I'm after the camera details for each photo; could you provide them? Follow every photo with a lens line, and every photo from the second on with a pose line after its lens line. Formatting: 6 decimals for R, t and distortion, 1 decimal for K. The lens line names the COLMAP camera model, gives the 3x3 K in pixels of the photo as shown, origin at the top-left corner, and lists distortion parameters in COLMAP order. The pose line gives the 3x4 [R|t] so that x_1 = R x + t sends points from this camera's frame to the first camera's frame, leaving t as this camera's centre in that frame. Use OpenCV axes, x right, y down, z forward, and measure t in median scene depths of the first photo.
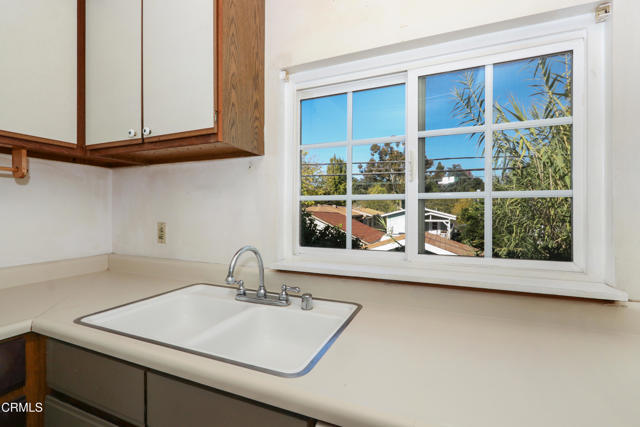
lens RADIAL K [[288.5, 0, 316.5], [0, 288.5, 215.3], [0, 0, 1]] dist [-0.000118, -0.000224]
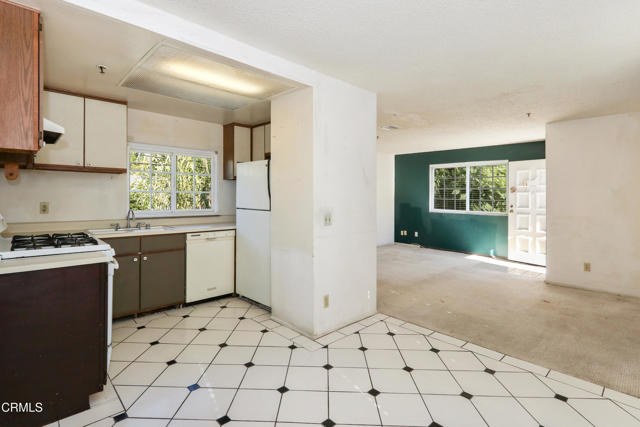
lens RADIAL K [[308.5, 0, 310.8], [0, 308.5, 188.3], [0, 0, 1]] dist [-0.014346, 0.000170]
pose [[0.397444, 0.023449, 0.917327, -1.643026], [0.001248, 0.999659, -0.026094, -0.011103], [-0.917625, 0.011516, 0.397279, -1.318631]]
